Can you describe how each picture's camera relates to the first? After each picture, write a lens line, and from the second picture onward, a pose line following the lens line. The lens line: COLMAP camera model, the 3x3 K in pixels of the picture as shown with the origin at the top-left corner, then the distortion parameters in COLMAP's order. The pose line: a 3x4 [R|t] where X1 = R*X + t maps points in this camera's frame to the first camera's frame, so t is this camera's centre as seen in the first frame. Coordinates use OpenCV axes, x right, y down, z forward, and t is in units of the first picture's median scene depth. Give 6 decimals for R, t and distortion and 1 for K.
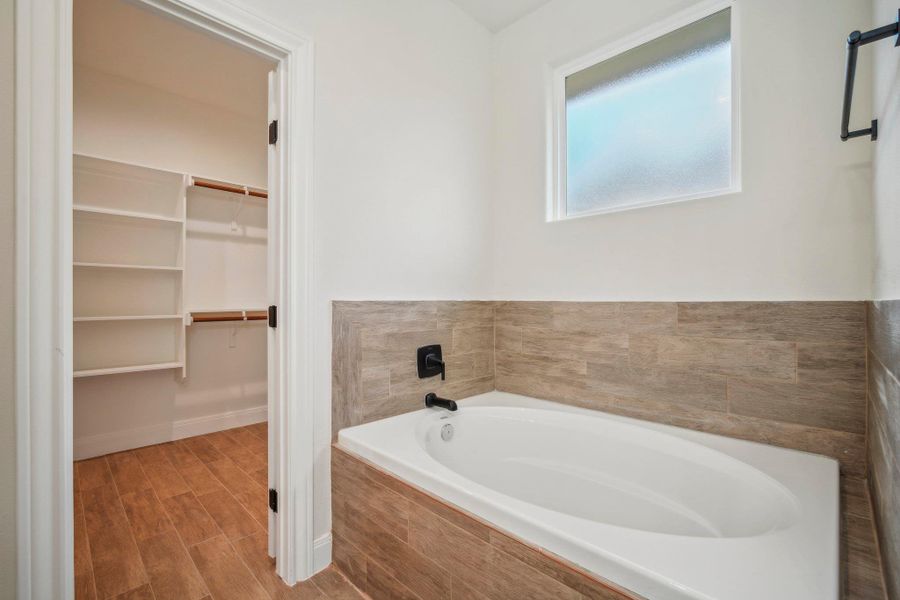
lens RADIAL K [[397.7, 0, 445.3], [0, 397.7, 303.0], [0, 0, 1]] dist [0.000530, 0.002230]
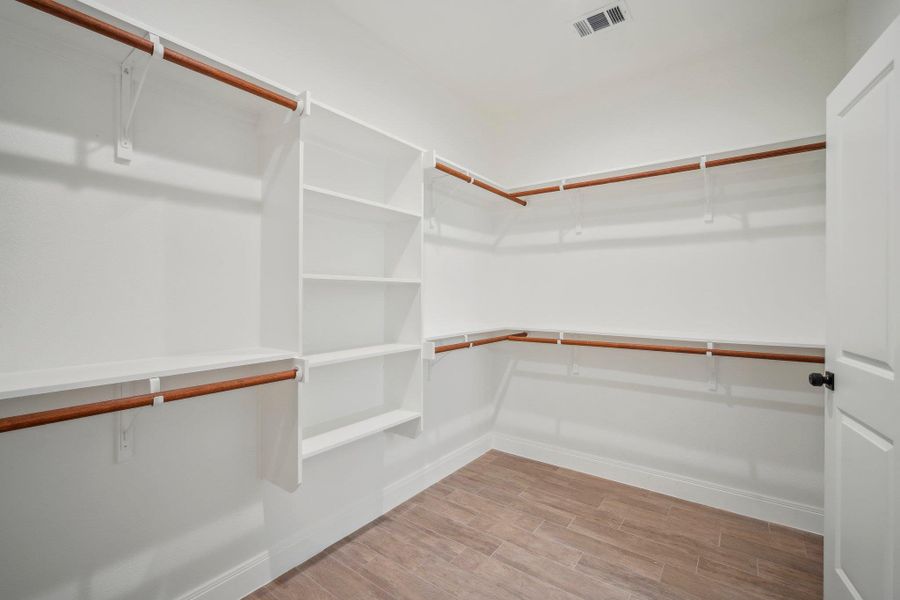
lens RADIAL K [[397.7, 0, 452.9], [0, 397.7, 298.8], [0, 0, 1]] dist [0.000530, 0.002230]
pose [[0.988161, 0.000259, 0.153422, -0.712942], [-0.001175, 0.999982, 0.005881, -0.058325], [-0.153418, -0.005991, 0.988143, 0.276487]]
